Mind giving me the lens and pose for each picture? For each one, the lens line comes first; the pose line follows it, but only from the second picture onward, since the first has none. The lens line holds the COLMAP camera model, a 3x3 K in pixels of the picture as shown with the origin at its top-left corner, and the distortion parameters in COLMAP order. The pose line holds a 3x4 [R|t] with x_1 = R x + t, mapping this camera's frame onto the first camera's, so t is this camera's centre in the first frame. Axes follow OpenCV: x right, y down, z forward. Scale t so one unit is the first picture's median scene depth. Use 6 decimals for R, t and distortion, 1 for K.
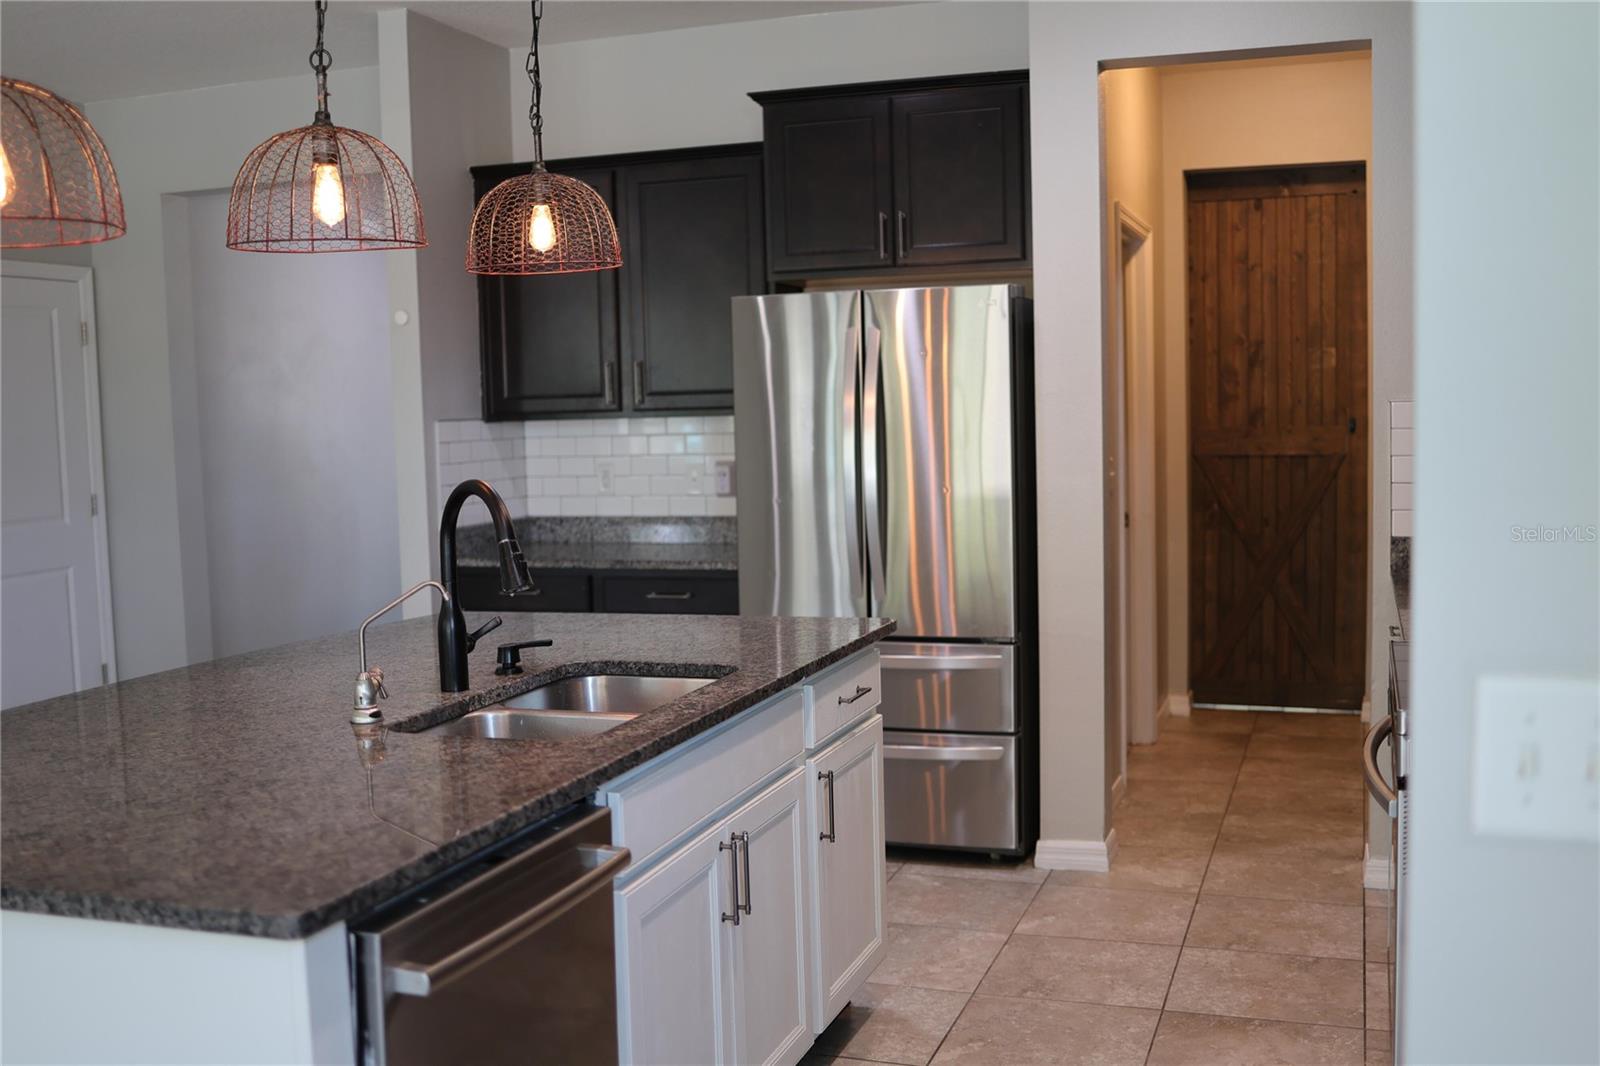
lens RADIAL K [[1578.2, 0, 800.0], [0, 1578.2, 533.0], [0, 0, 1]] dist [-0.045282, 0.001586]
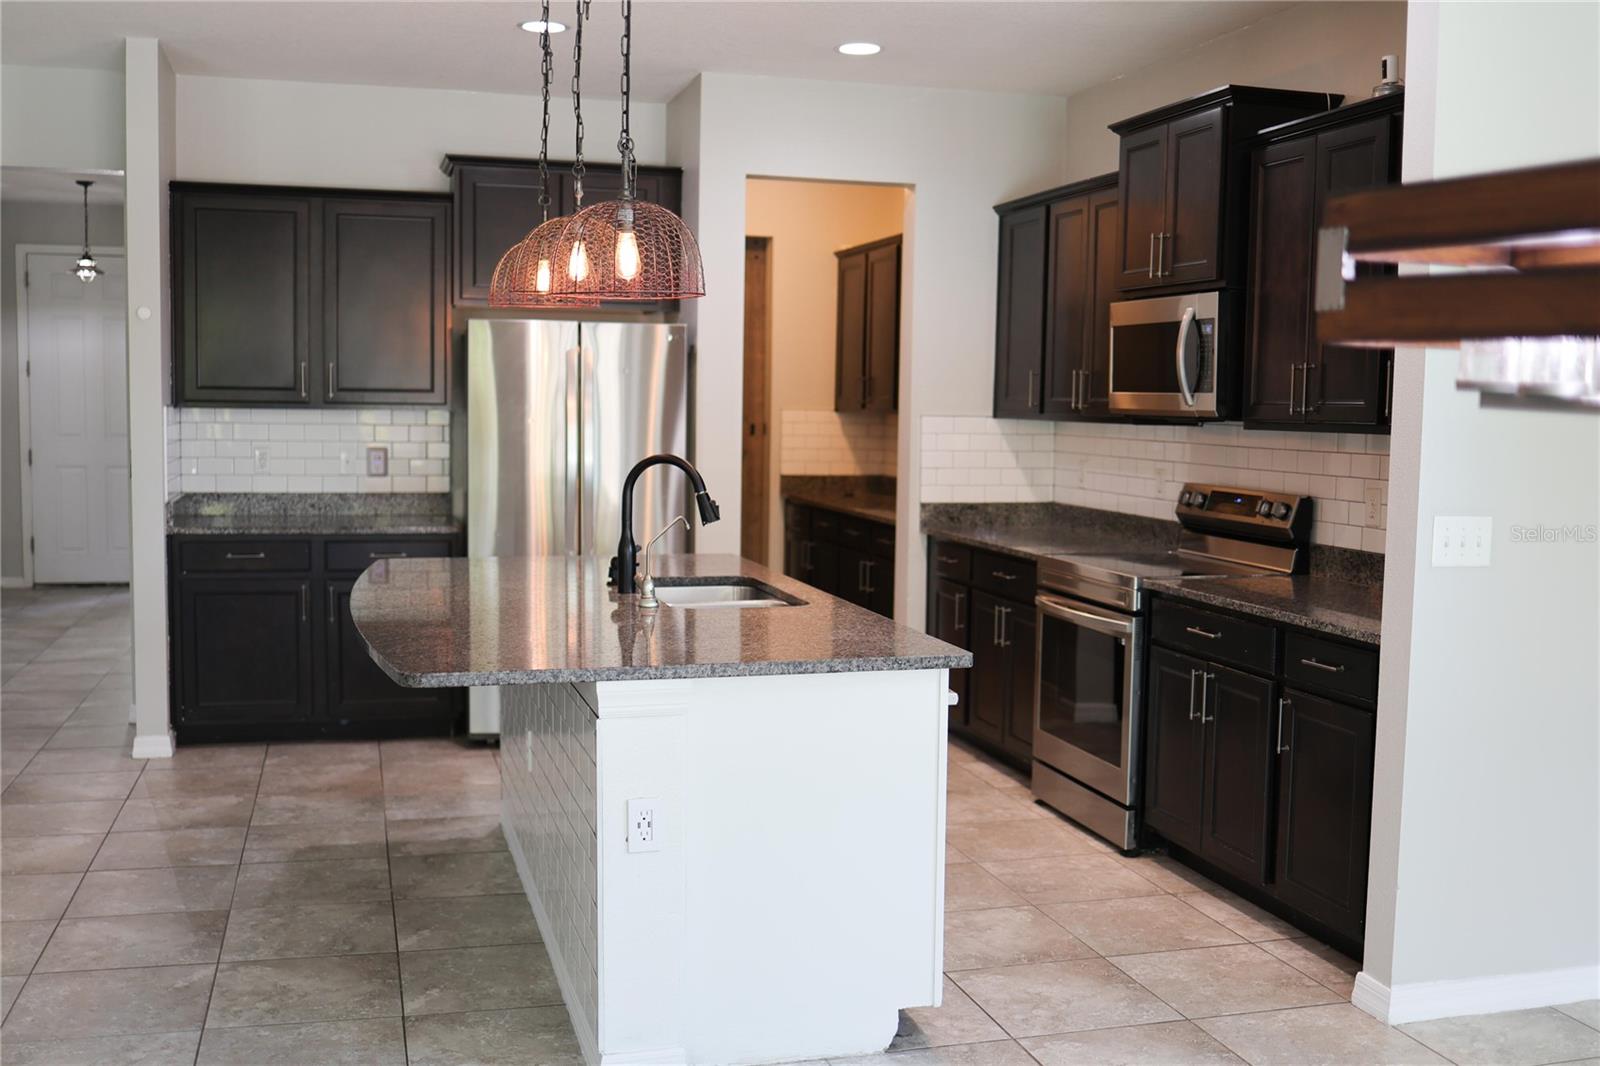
lens RADIAL K [[1578.2, 0, 800.0], [0, 1578.2, 533.0], [0, 0, 1]] dist [-0.045282, 0.001586]
pose [[0.812774, -0.008474, 0.582517, -0.494636], [0.008021, 0.999962, 0.003355, 0.019174], [-0.582523, 0.001945, 0.812812, -0.172423]]
